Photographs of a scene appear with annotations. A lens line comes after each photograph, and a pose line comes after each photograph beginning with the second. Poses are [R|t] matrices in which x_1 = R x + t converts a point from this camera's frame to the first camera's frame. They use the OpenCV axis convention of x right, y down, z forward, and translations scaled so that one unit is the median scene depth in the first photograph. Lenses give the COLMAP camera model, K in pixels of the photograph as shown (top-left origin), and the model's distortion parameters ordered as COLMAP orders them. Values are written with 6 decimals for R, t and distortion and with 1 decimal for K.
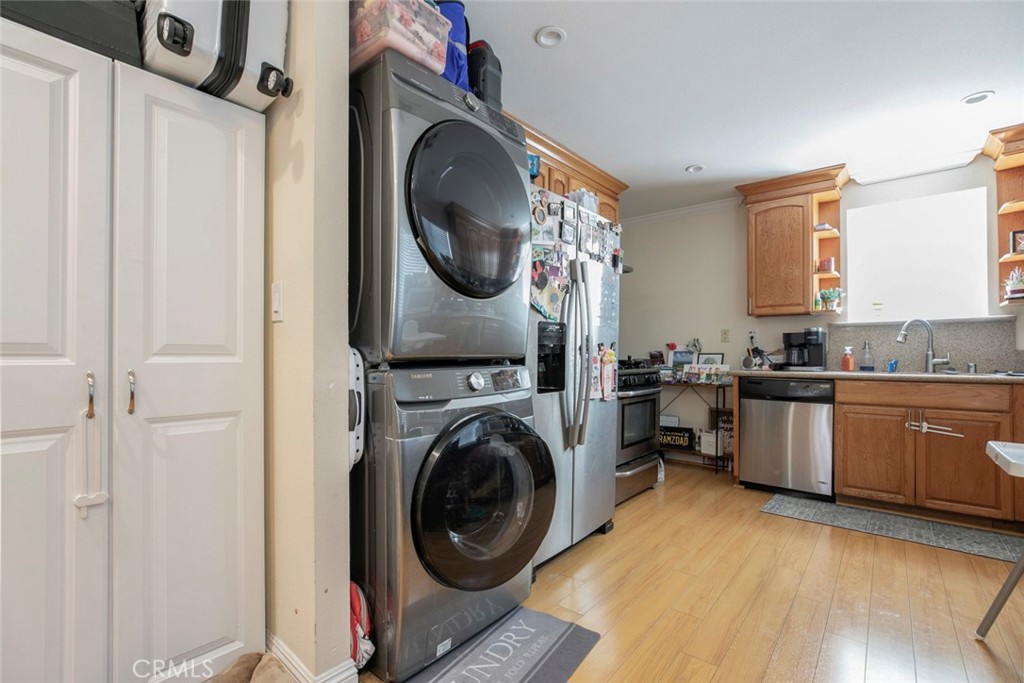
lens RADIAL K [[510.5, 0, 513.9], [0, 510.5, 355.4], [0, 0, 1]] dist [-0.017657, 0.019523]
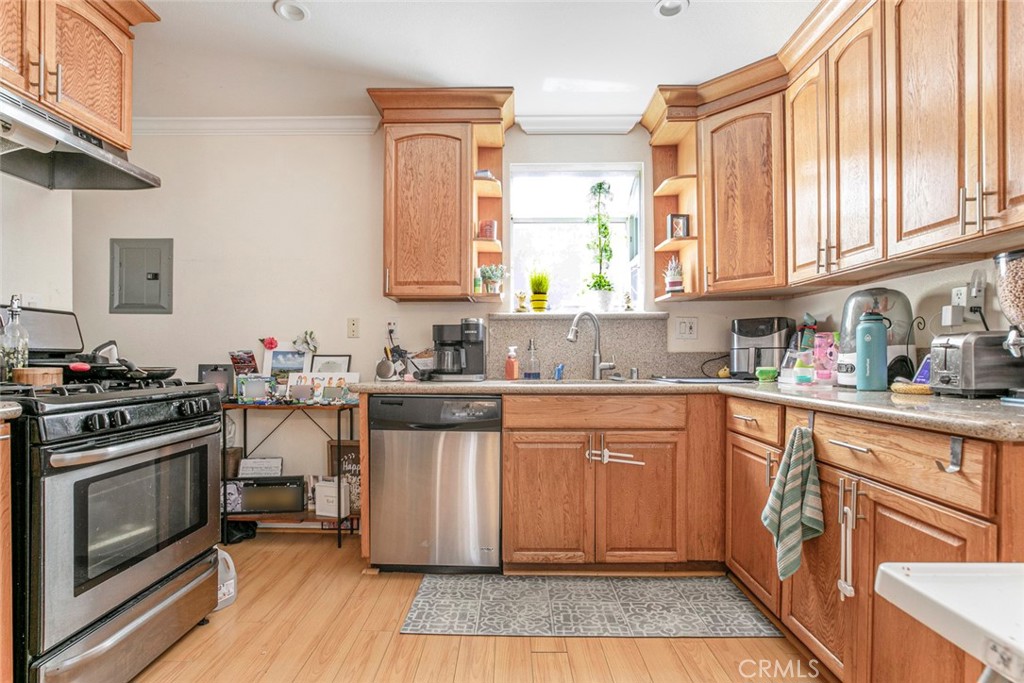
lens RADIAL K [[499.3, 0, 511.3], [0, 499.3, 356.1], [0, 0, 1]] dist [-0.064536, 0.000220]
pose [[0.796925, 0.000419, 0.604078, 0.222972], [0.000206, 1.000000, -0.000966, -0.002232], [-0.604079, 0.000895, 0.796924, 0.430670]]
